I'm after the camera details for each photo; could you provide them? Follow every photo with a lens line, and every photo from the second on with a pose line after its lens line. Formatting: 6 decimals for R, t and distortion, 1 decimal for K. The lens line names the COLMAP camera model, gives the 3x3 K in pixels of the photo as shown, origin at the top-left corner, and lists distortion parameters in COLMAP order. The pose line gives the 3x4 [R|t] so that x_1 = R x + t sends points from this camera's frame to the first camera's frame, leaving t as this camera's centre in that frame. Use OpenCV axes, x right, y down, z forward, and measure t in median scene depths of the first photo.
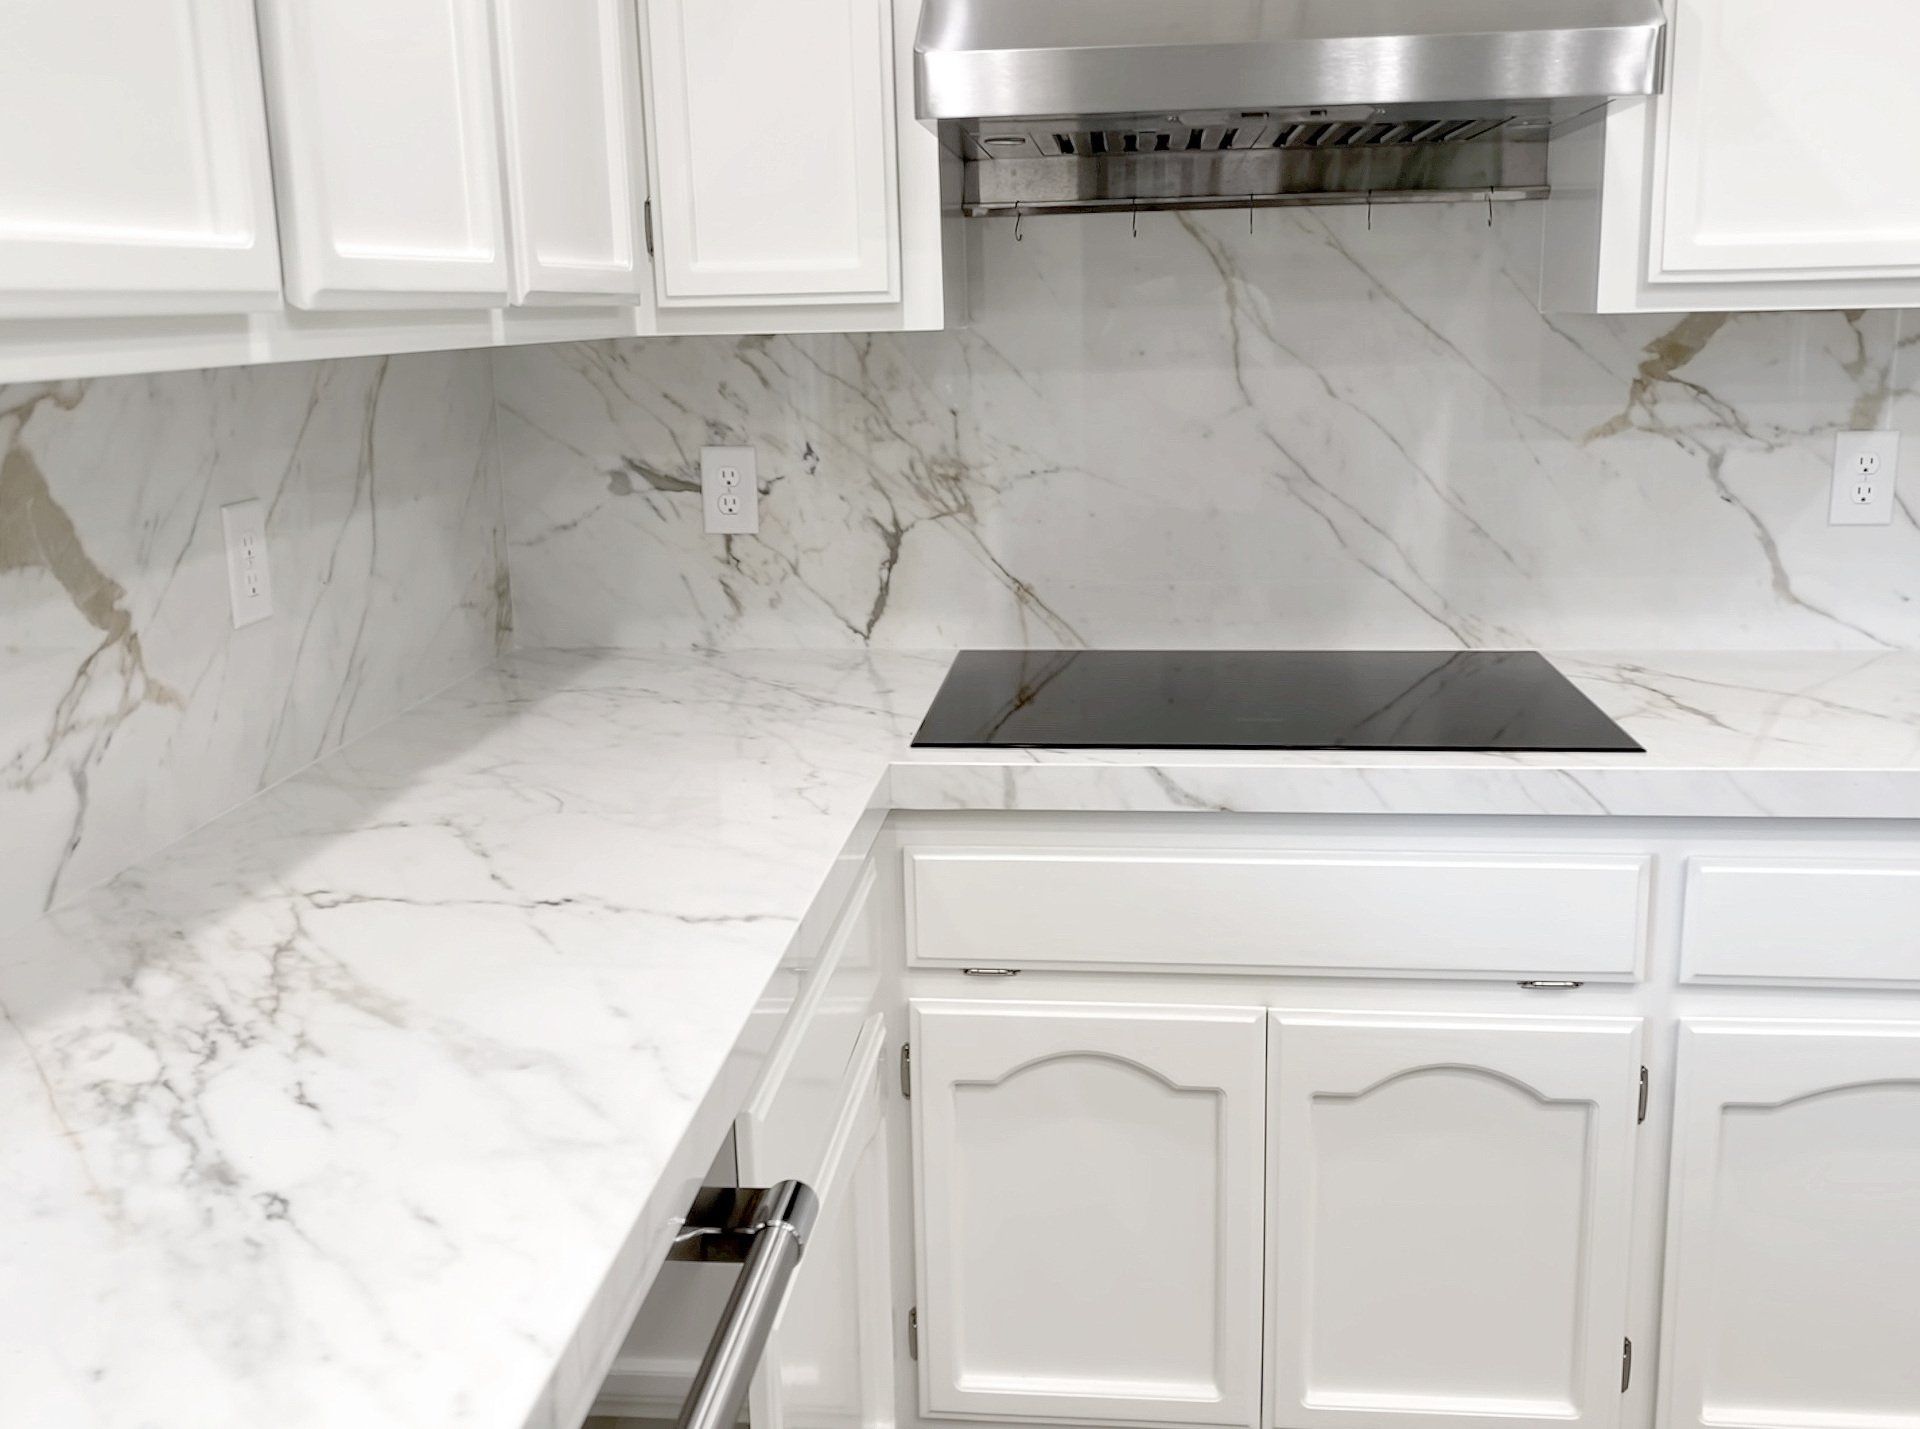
lens RADIAL K [[1729.5, 0, 962.3], [0, 1729.5, 717.7], [0, 0, 1]] dist [0.063043, -0.097042]
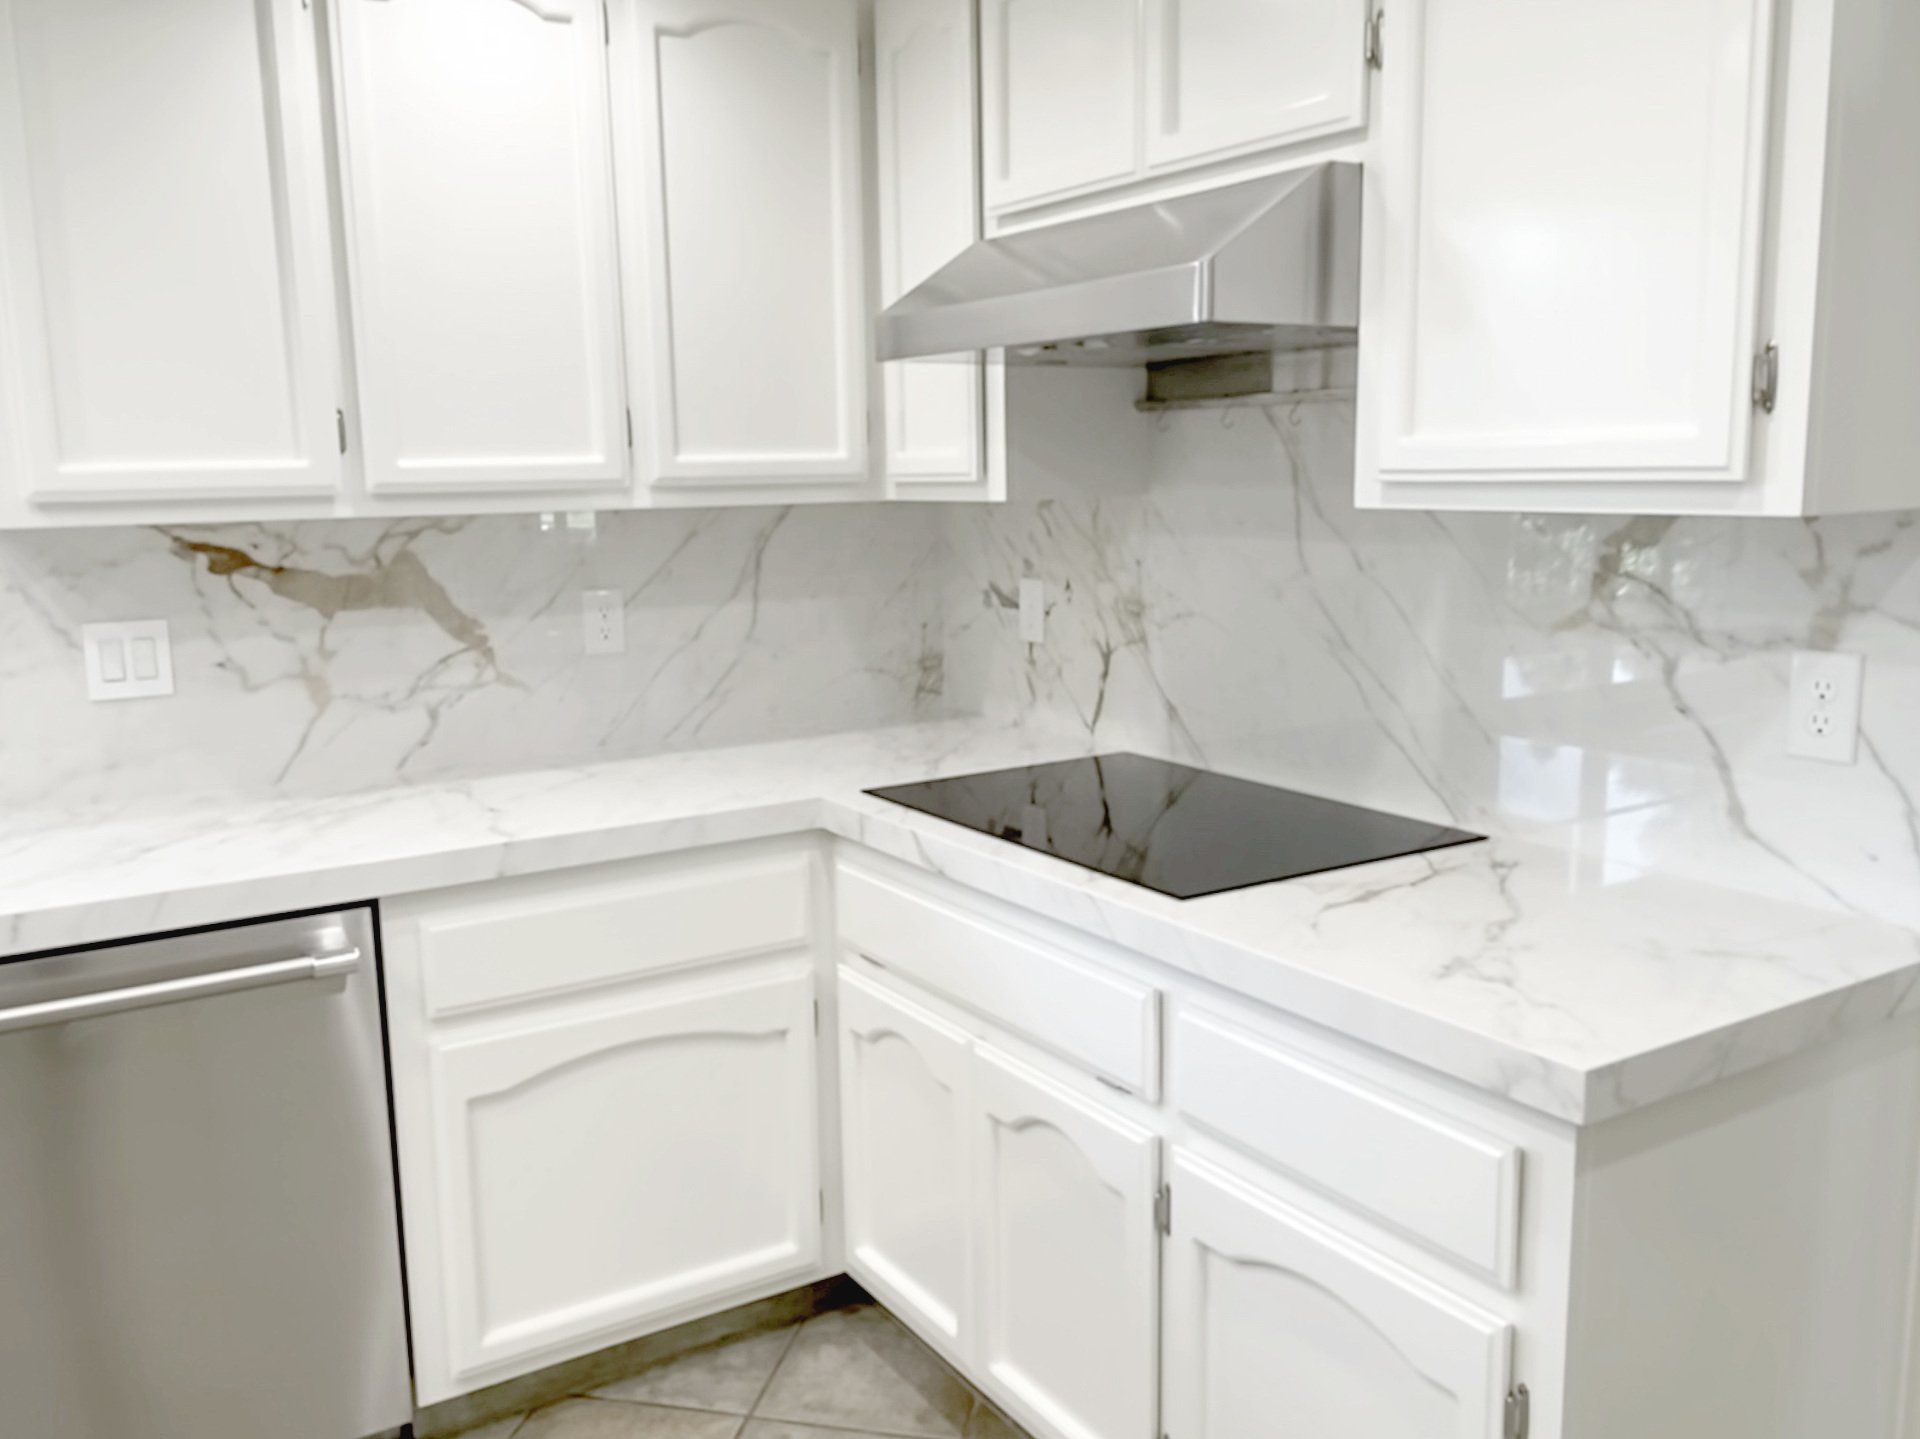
lens RADIAL K [[1575.0, 0, 962.4], [0, 1575.0, 723.2], [0, 0, 1]] dist [0.004238, -0.001676]
pose [[0.622471, 0.137932, -0.770393, 0.840697], [-0.176535, 0.983724, 0.033488, -0.080014], [0.762473, 0.115156, 0.636690, 0.193119]]
